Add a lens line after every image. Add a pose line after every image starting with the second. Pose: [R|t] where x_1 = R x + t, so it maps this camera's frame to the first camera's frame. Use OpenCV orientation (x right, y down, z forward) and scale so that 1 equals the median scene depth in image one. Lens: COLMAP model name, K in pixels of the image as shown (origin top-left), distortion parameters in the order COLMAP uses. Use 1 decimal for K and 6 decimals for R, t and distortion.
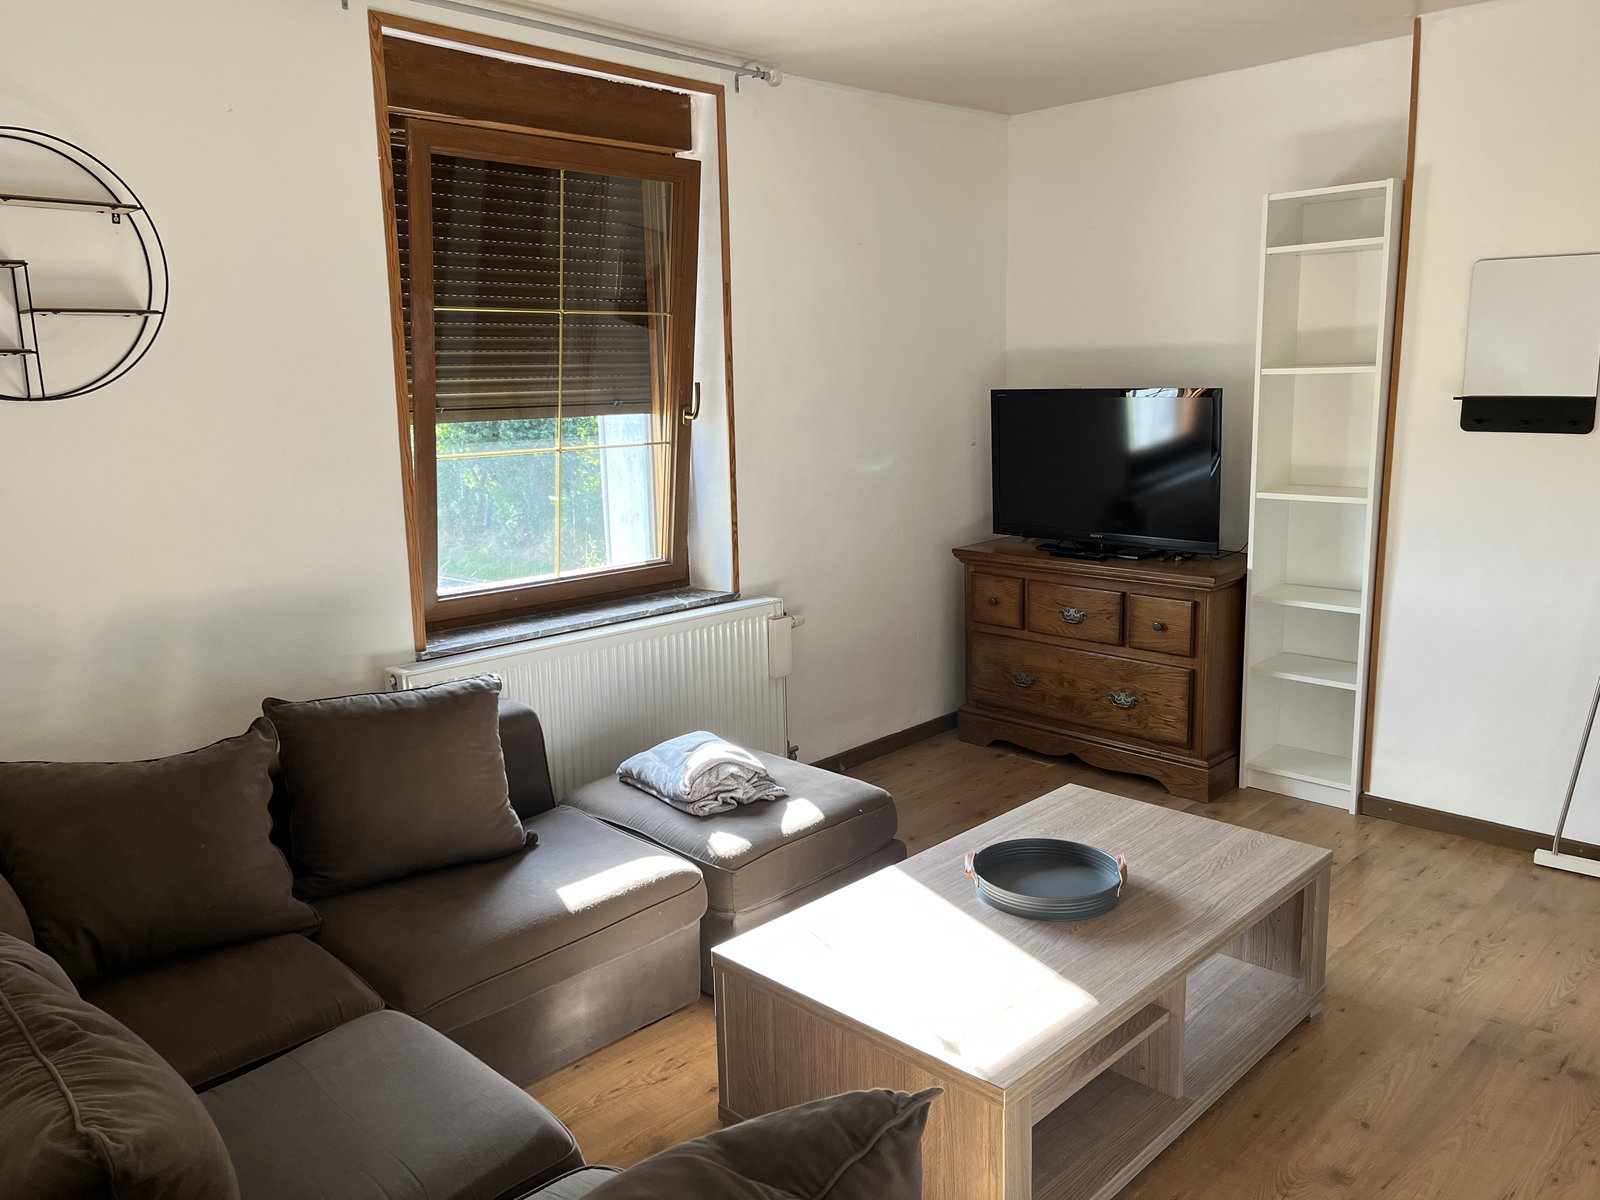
lens RADIAL K [[1202.3, 0, 792.8], [0, 1202.3, 598.6], [0, 0, 1]] dist [0.078435, -0.110333]
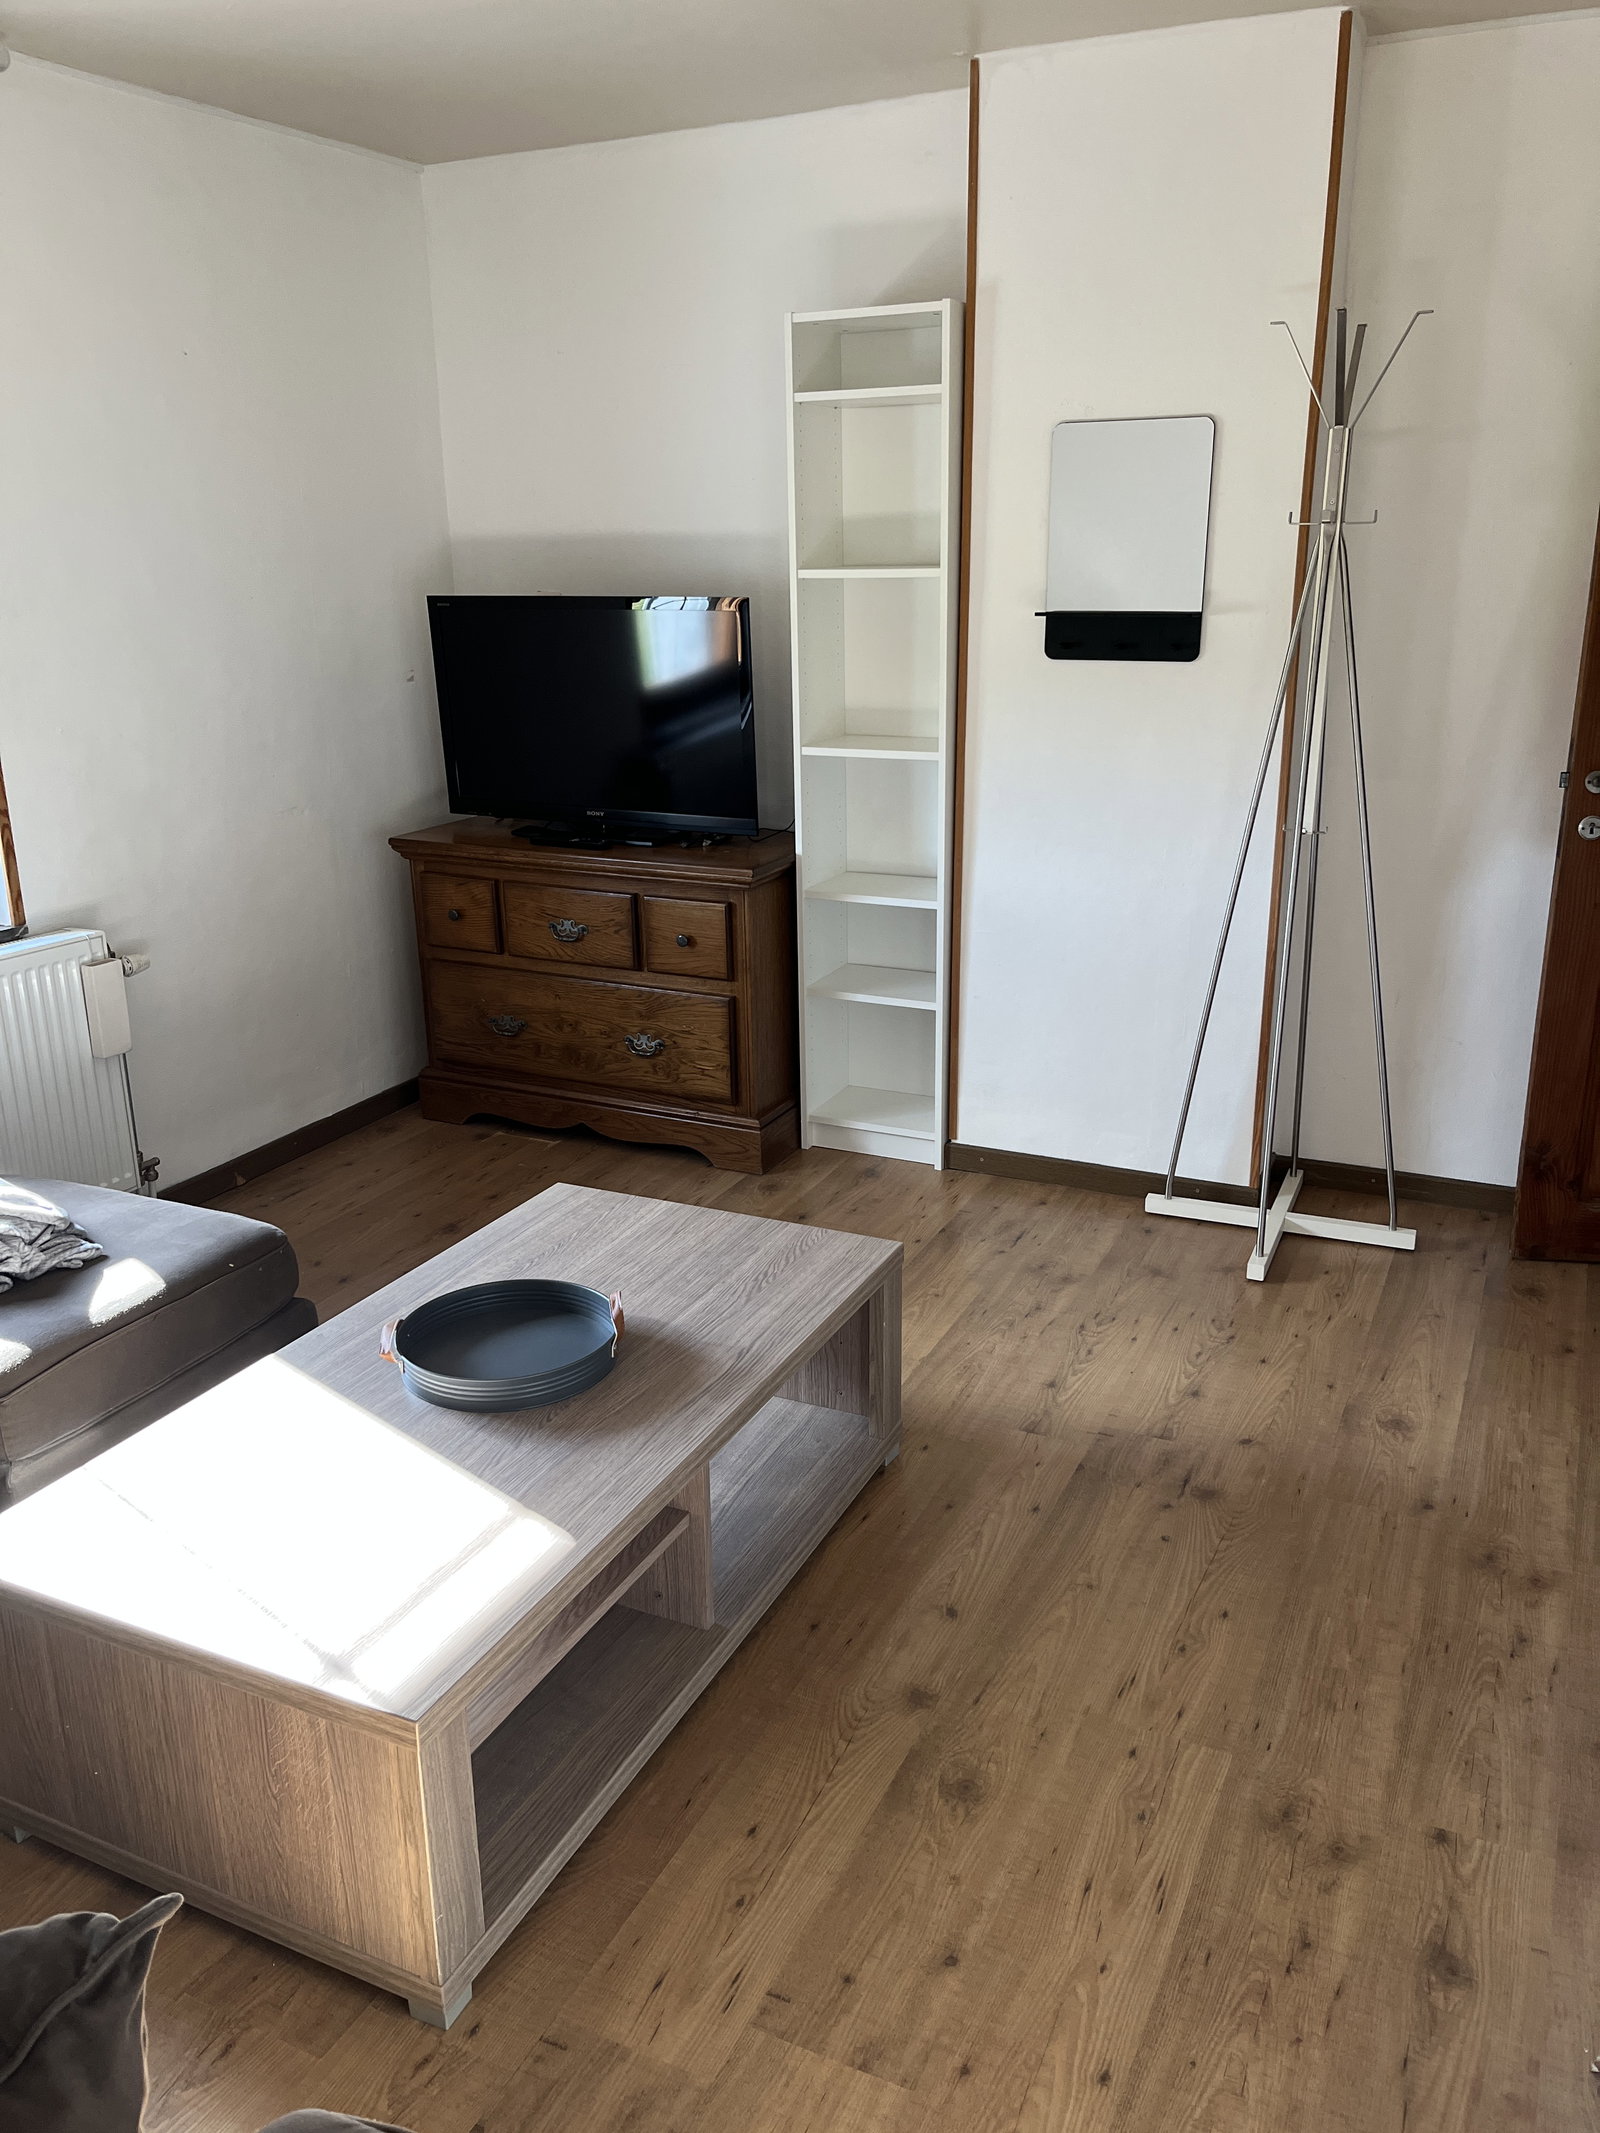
lens RADIAL K [[1606.1, 0, 805.0], [0, 1606.1, 1060.4], [0, 0, 1]] dist [0.049540, -0.071206]
pose [[0.941666, -0.084554, 0.325754, 0.064258], [0.050233, 0.992395, 0.112381, -0.010926], [-0.332779, -0.089462, 0.938752, 0.094614]]
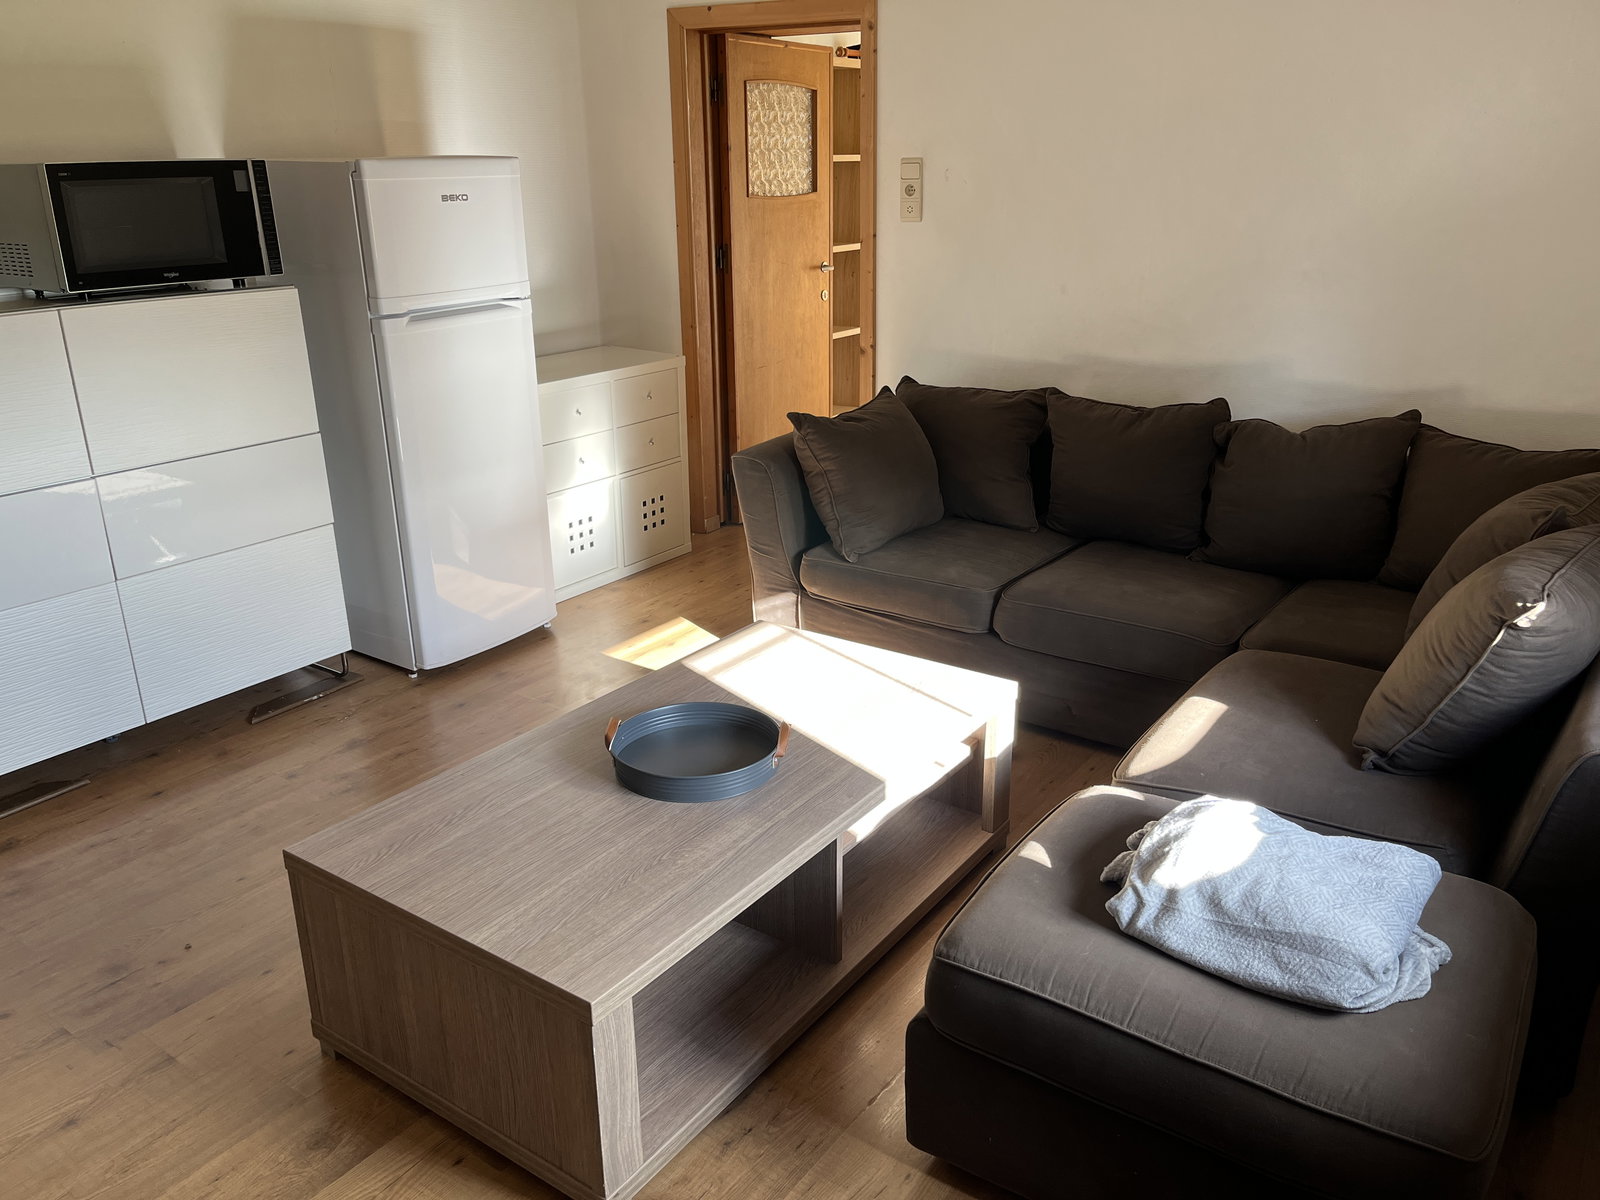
lens RADIAL K [[1205.4, 0, 800.5], [0, 1205.4, 603.6], [0, 0, 1]] dist [0.037598, -0.024977]
pose [[-0.985042, 0.083965, -0.150473, 0.190345], [-0.004259, 0.861114, 0.508394, -0.218656], [0.172261, 0.501430, -0.847876, 1.247839]]
